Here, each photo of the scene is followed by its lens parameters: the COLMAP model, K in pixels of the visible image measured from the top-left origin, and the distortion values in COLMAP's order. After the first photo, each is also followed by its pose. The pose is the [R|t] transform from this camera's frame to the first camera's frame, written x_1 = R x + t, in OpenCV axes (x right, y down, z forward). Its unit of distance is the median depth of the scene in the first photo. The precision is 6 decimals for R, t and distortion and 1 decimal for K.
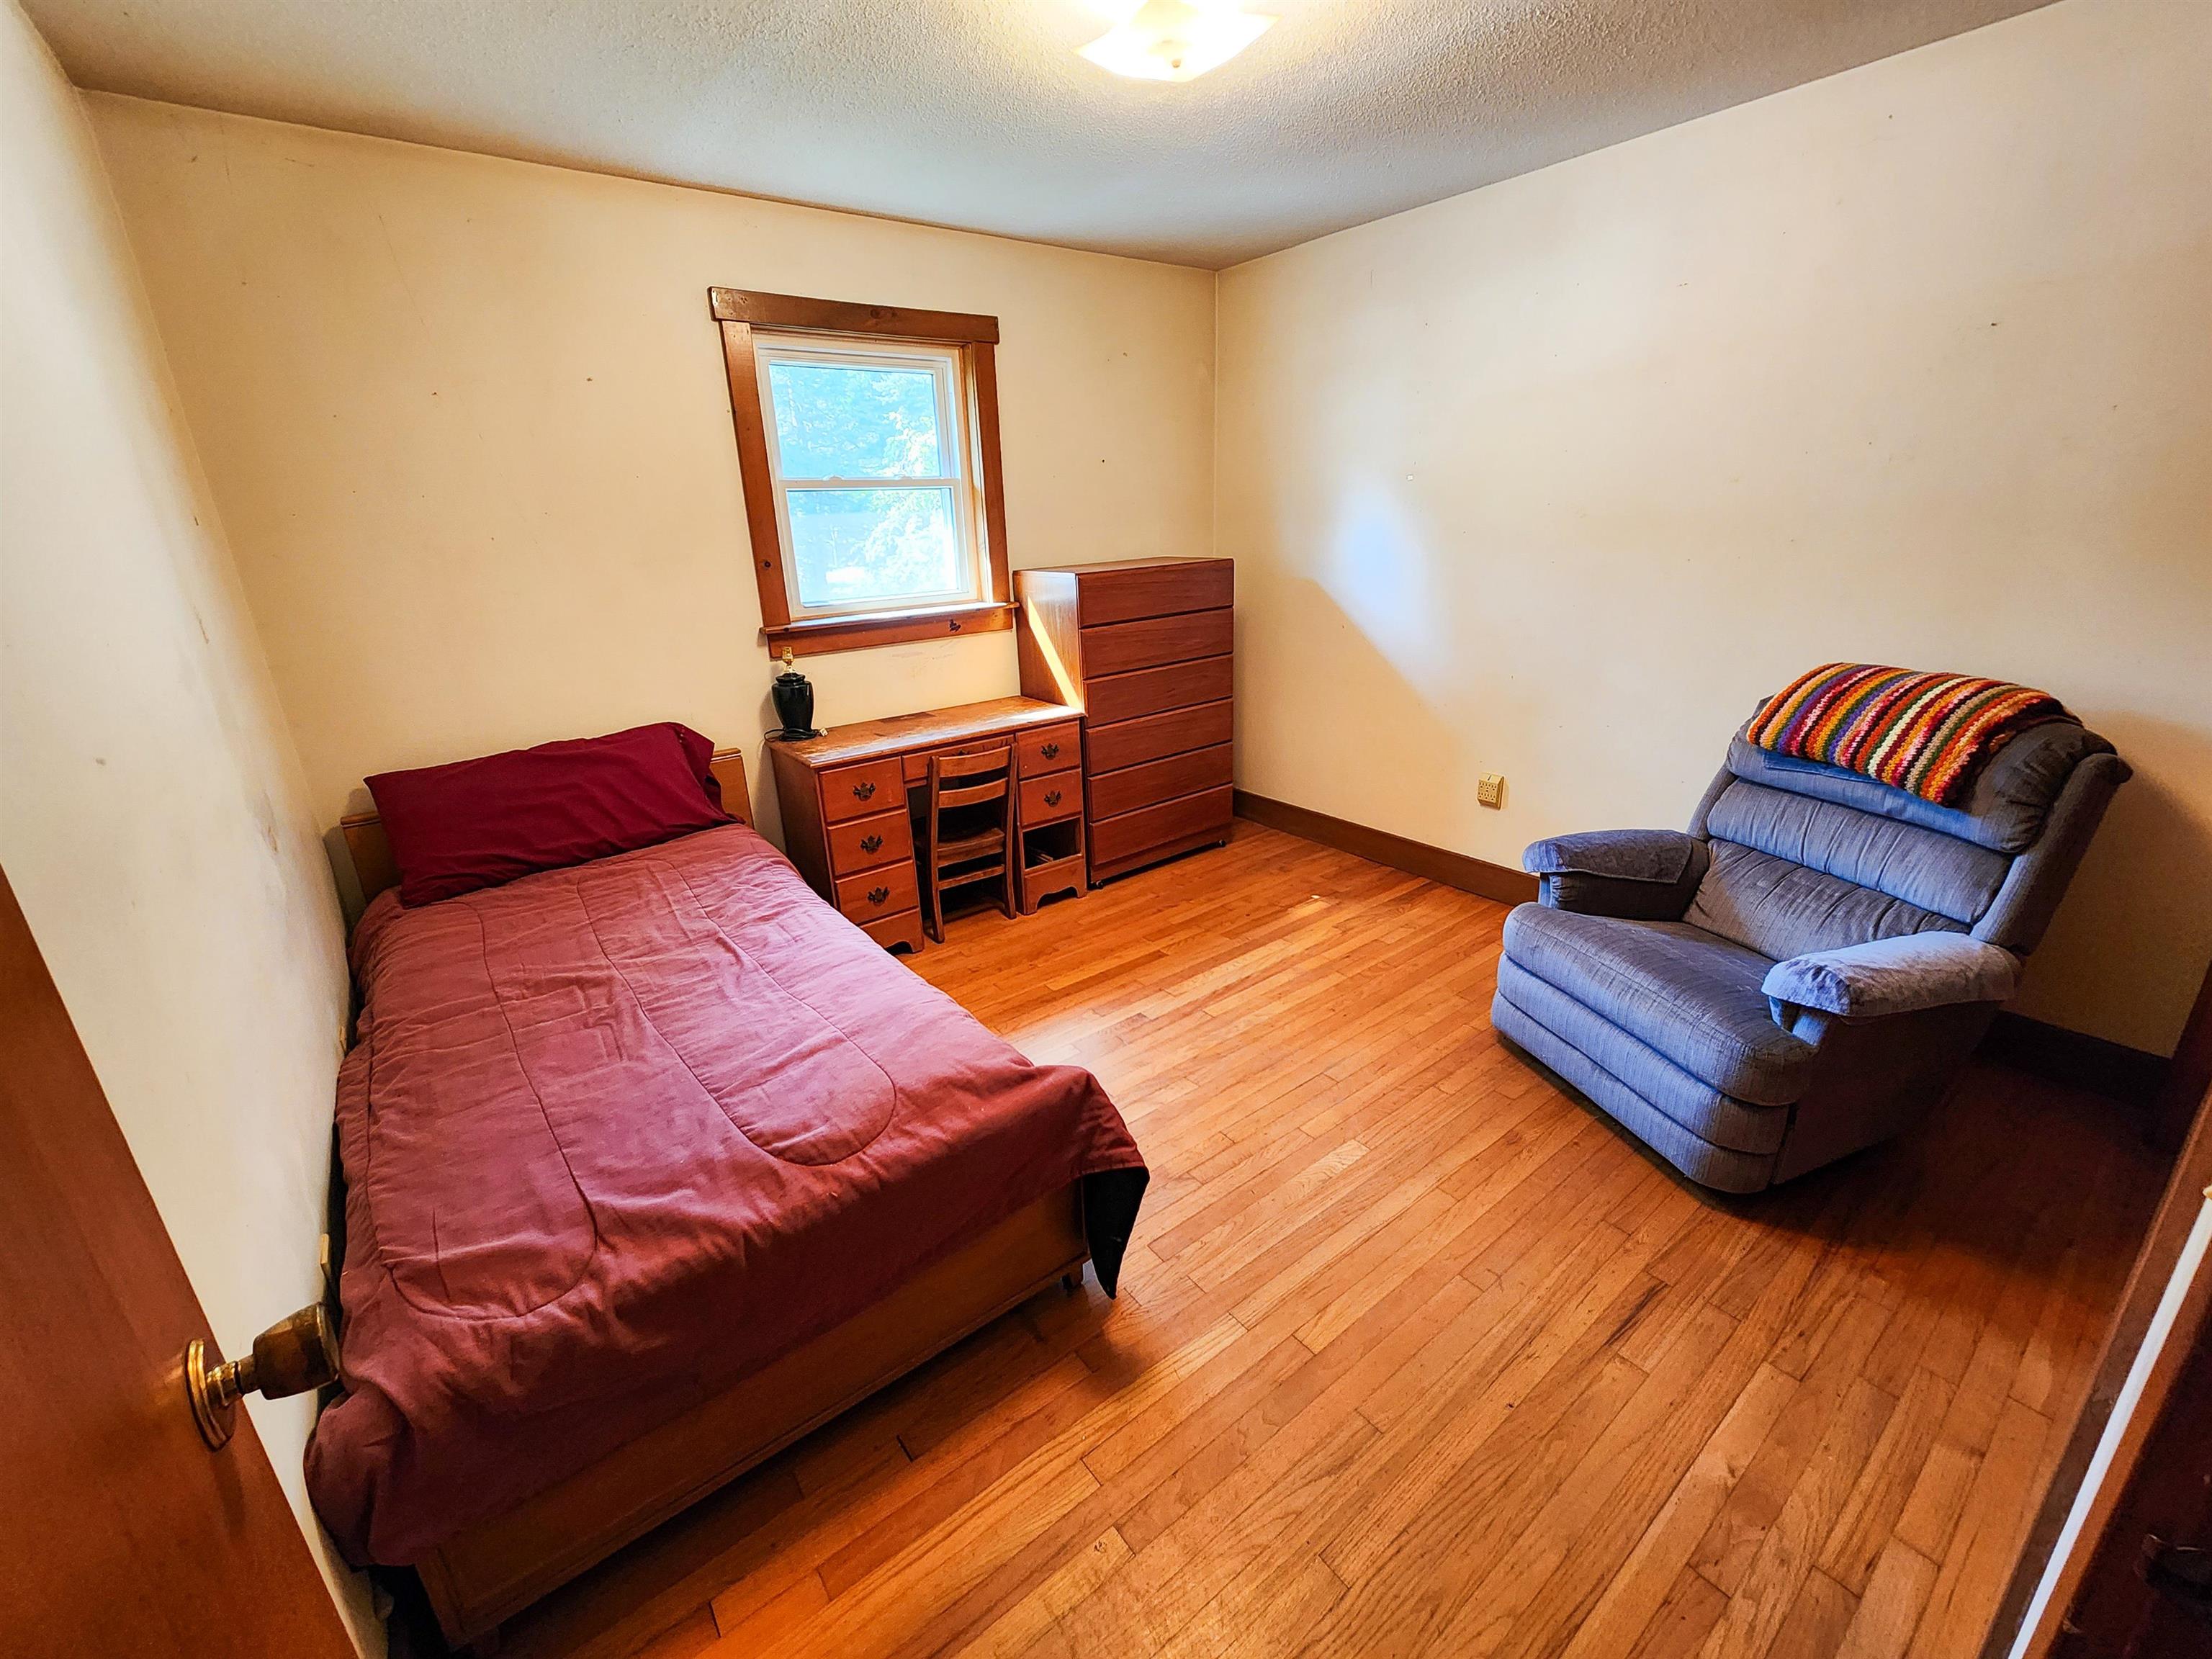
lens RADIAL K [[907.6, 0, 1097.8], [0, 907.6, 821.9], [0, 0, 1]] dist [-0.000961, -0.000514]
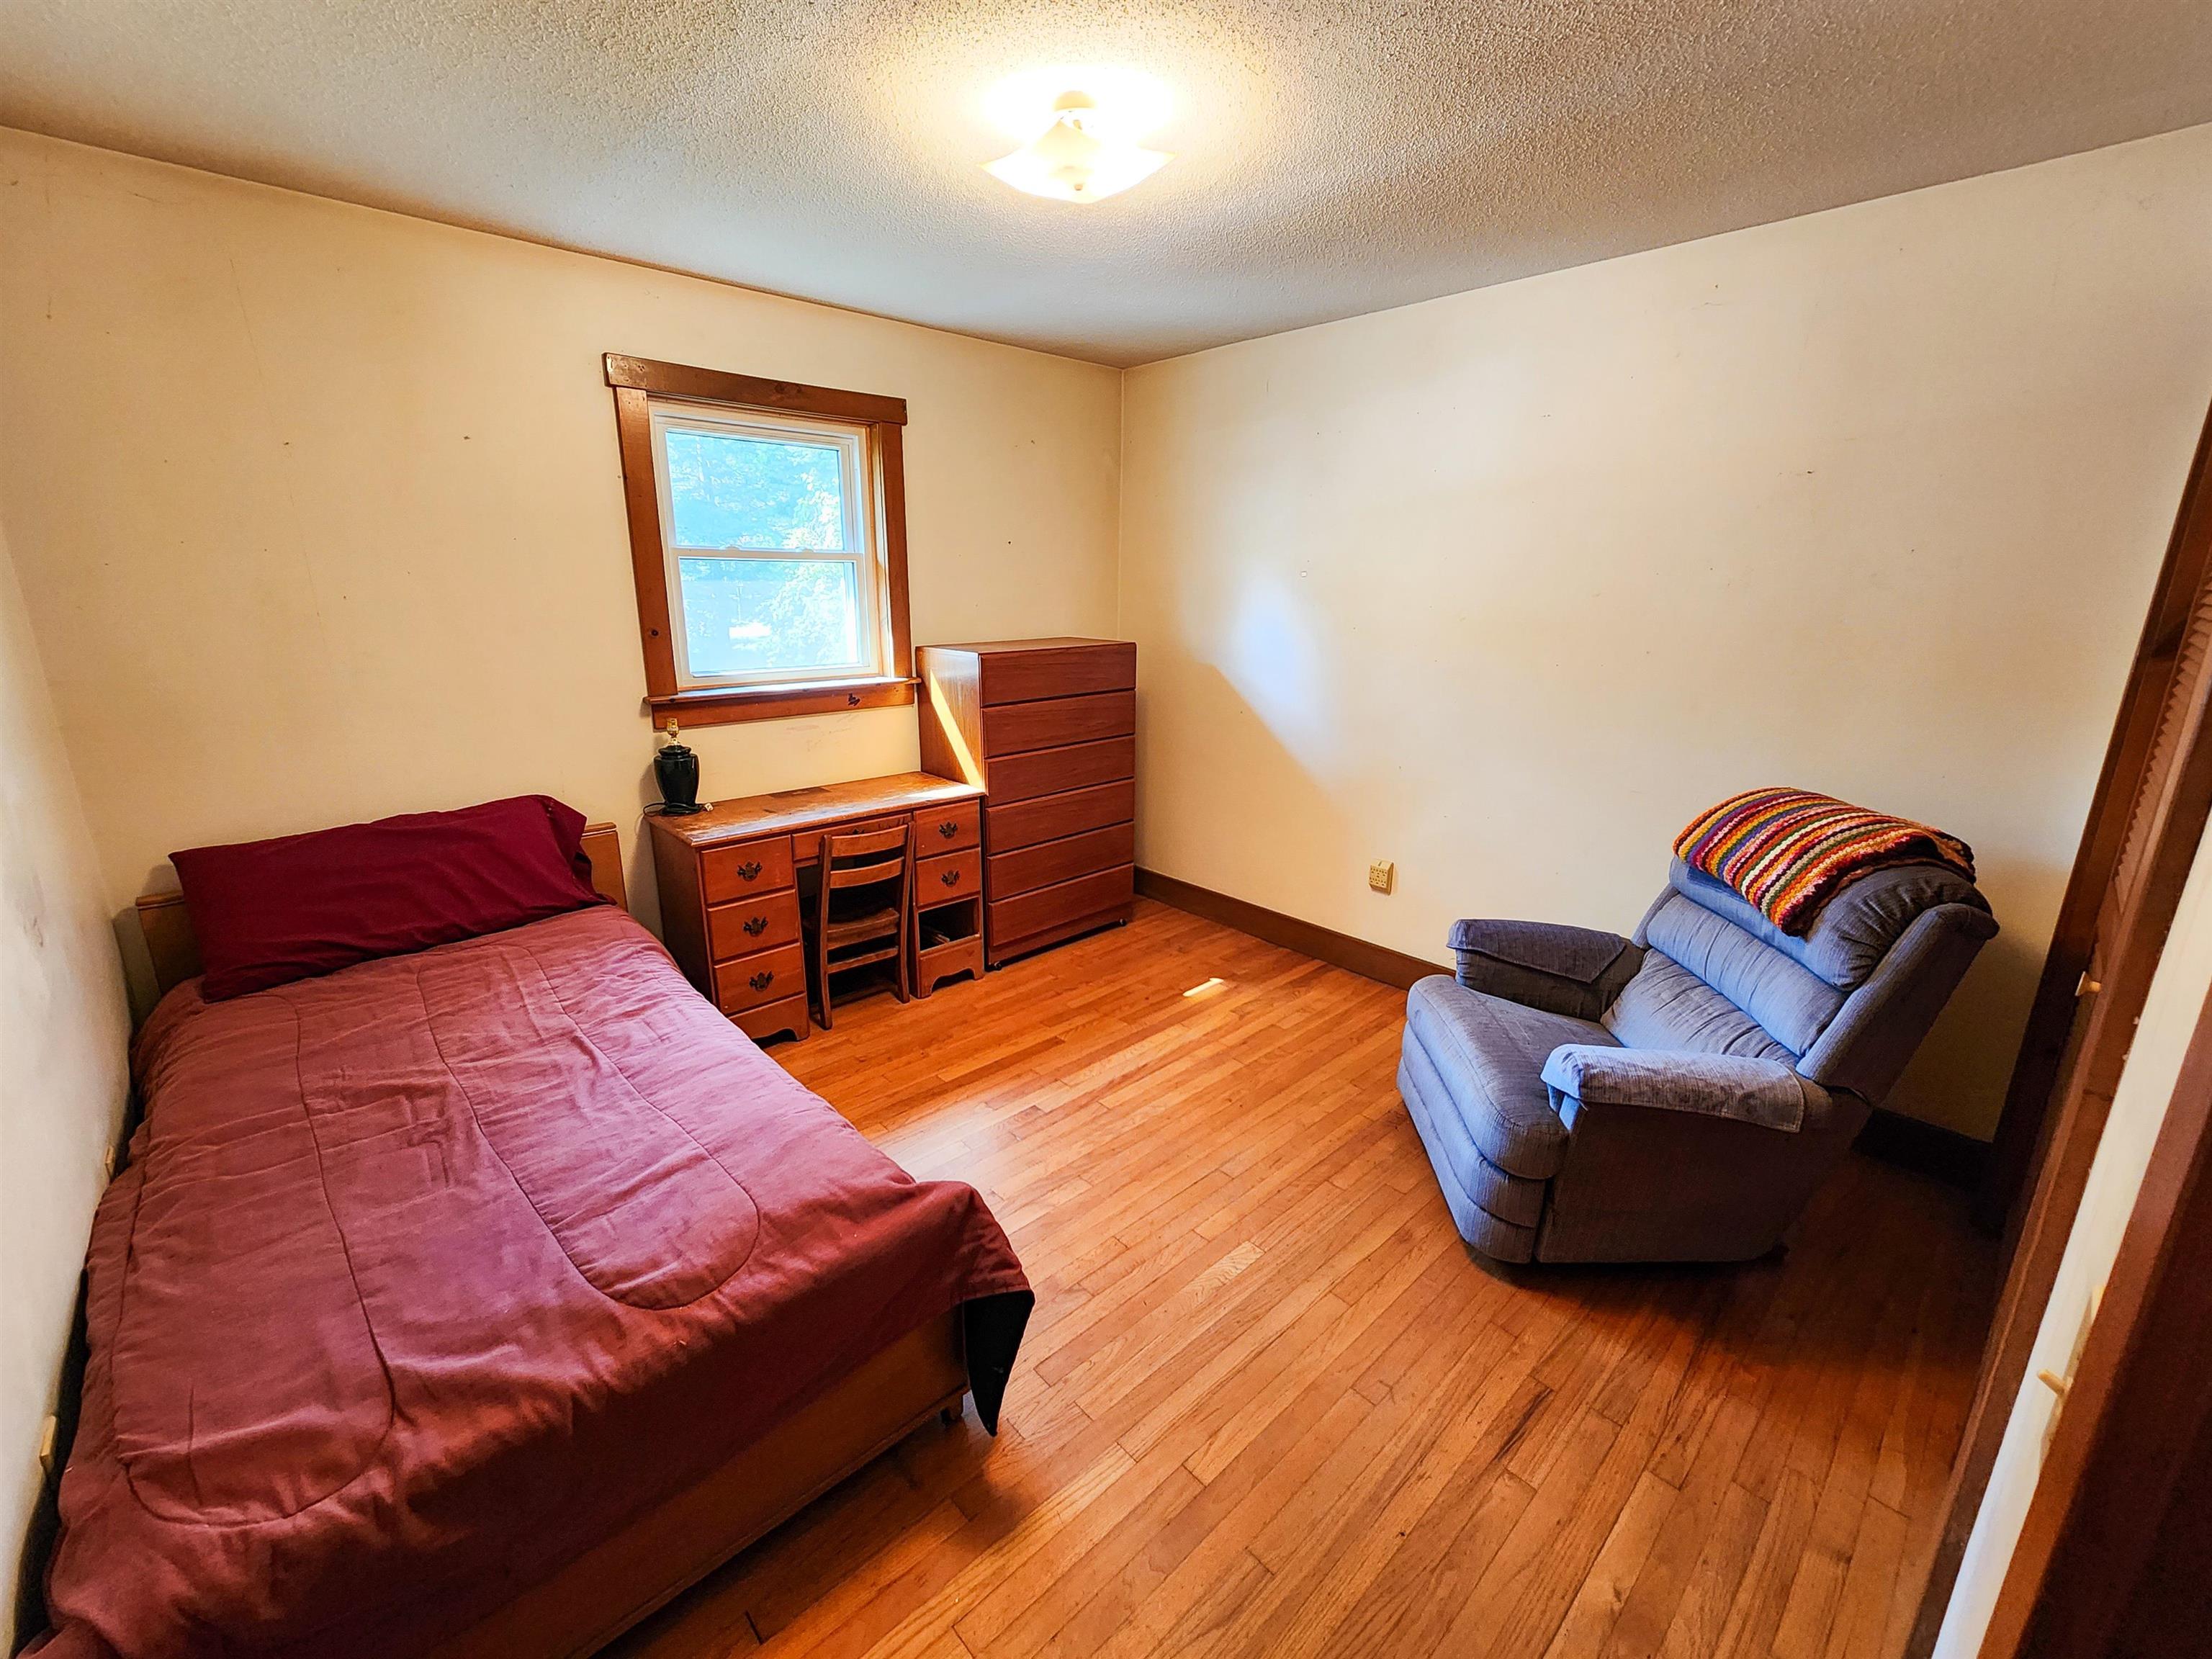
lens RADIAL K [[907.9, 0, 1101.0], [0, 907.9, 821.3], [0, 0, 1]] dist [0.000082, -0.000076]
pose [[0.994377, 0.019343, 0.104120, 0.015713], [-0.012099, 0.997490, -0.069763, -0.038340], [-0.105208, 0.068111, 0.992115, 0.015435]]
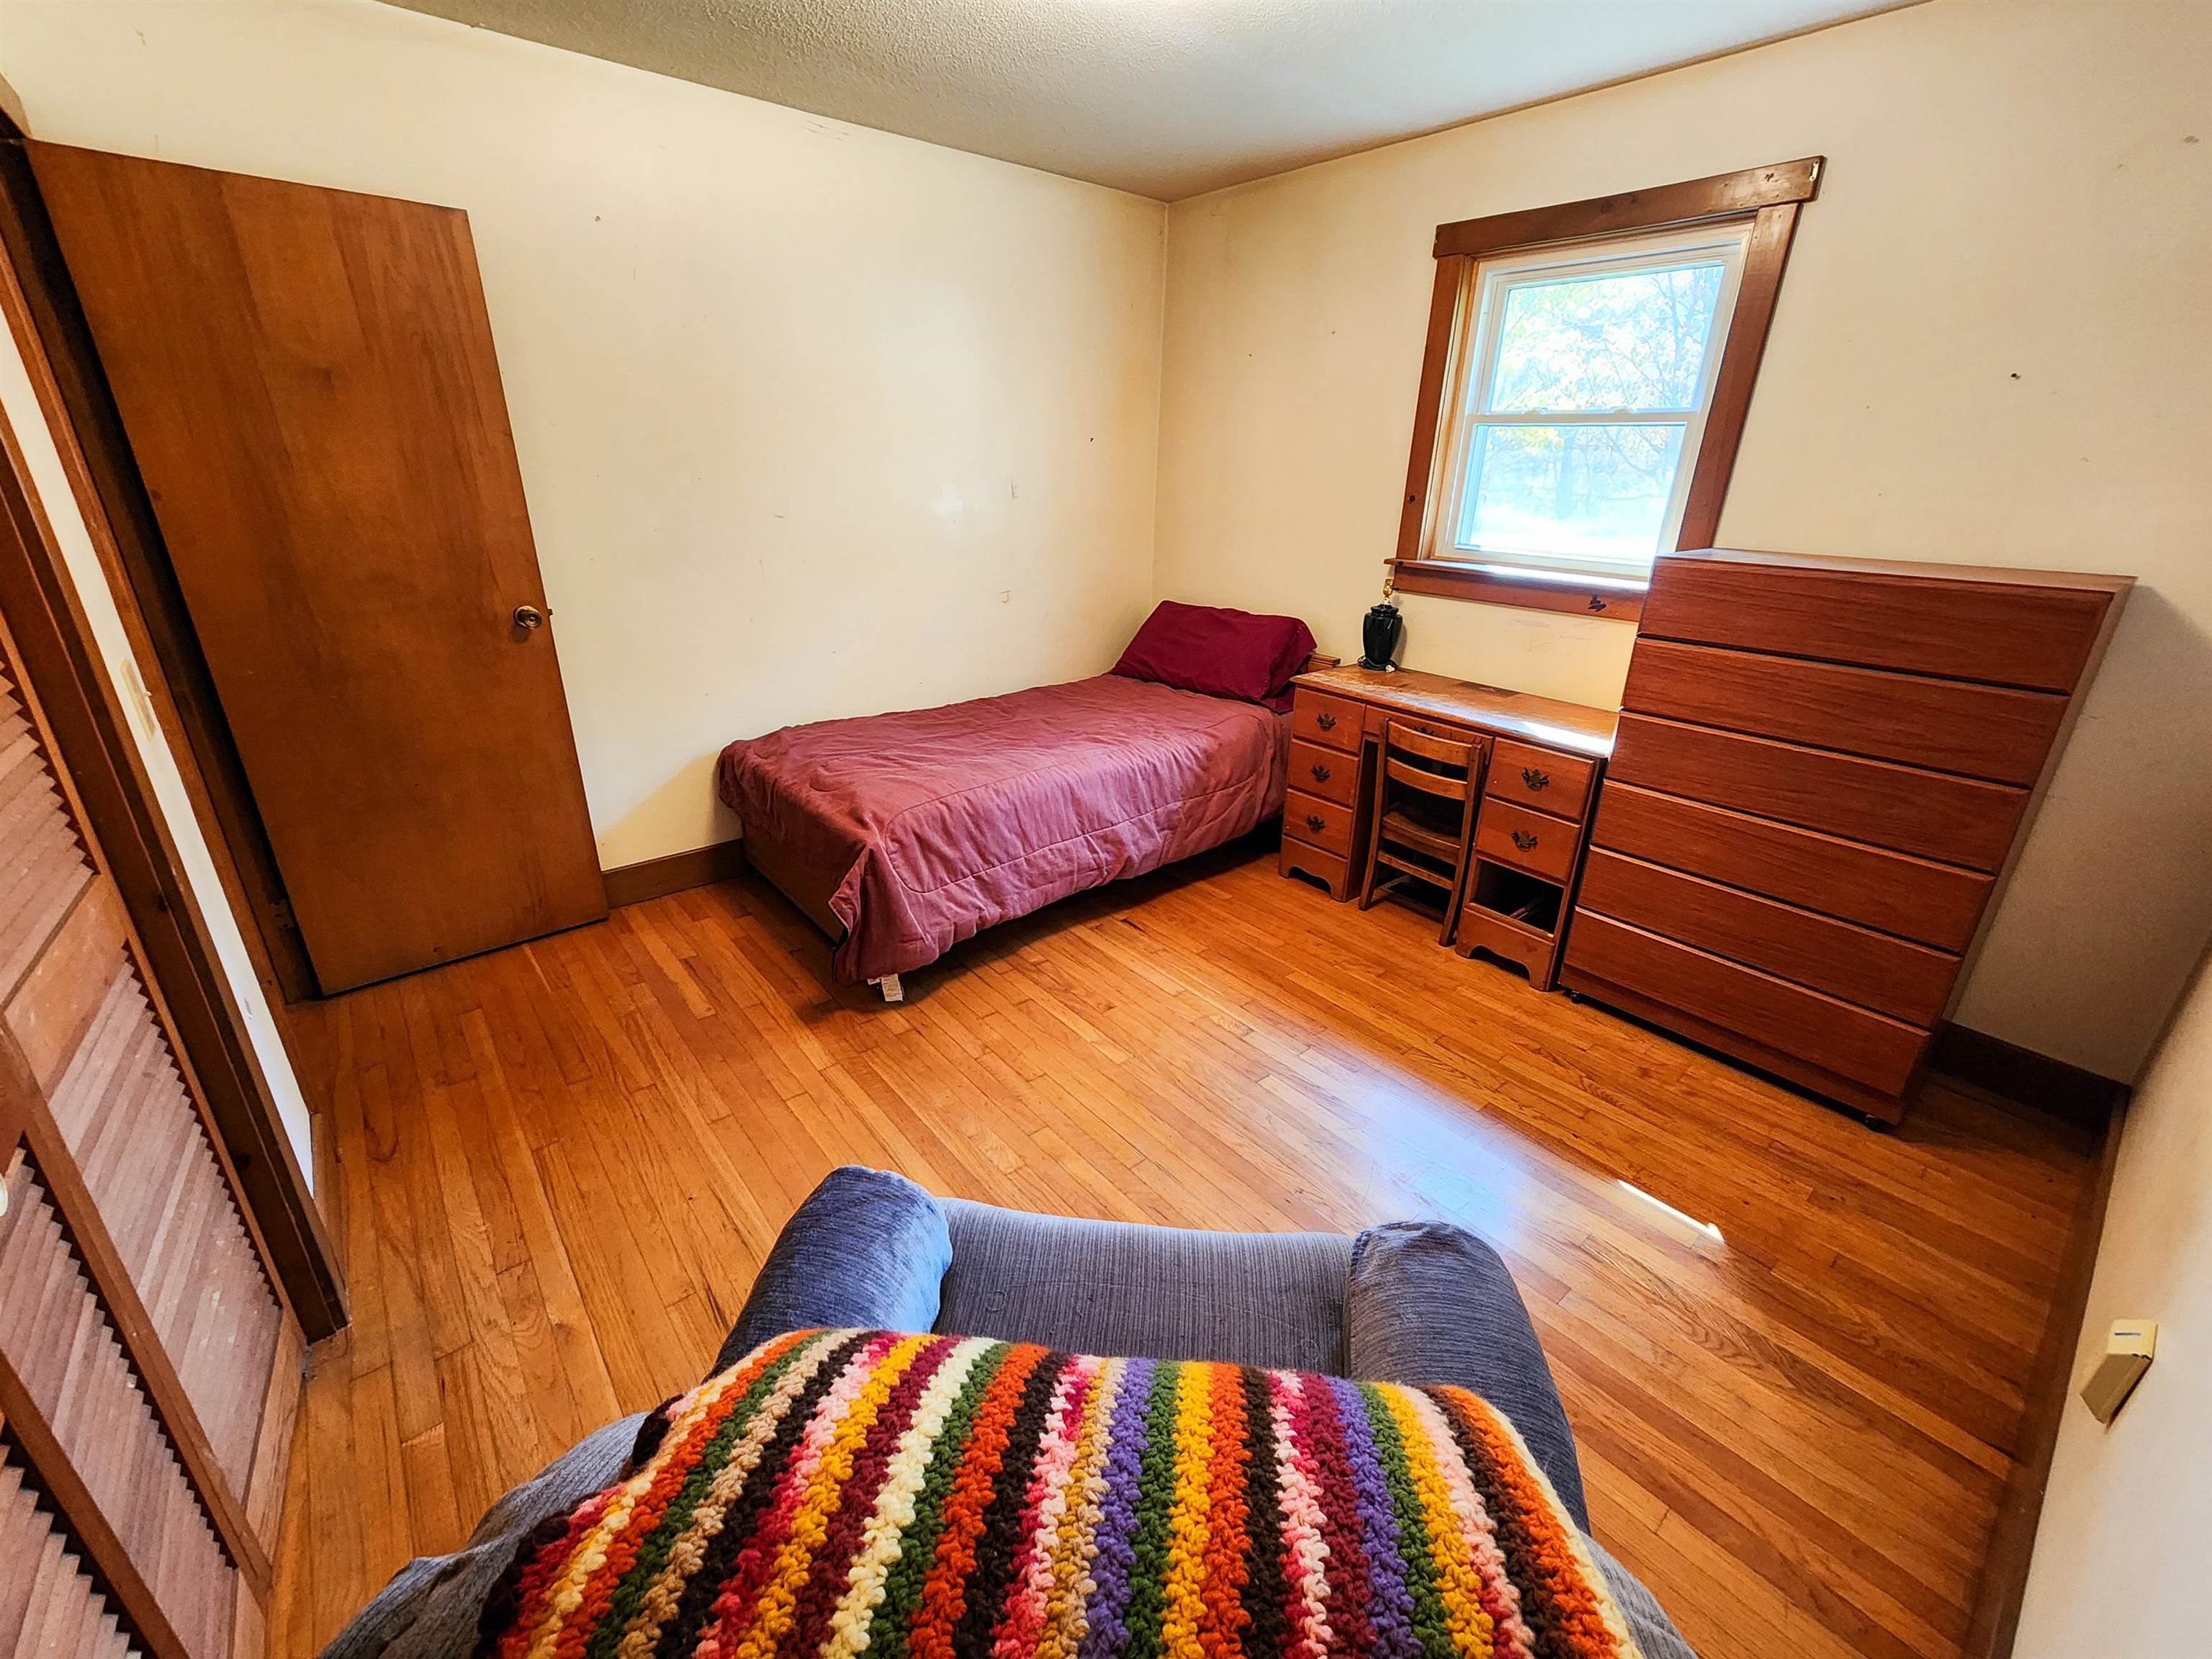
lens RADIAL K [[907.9, 0, 1101.0], [0, 907.9, 821.3], [0, 0, 1]] dist [0.000082, -0.000076]
pose [[0.043775, 0.408493, -0.911711, 1.169172], [-0.343906, 0.862973, 0.370144, -0.372815], [0.937983, 0.297340, 0.178260, 0.969282]]
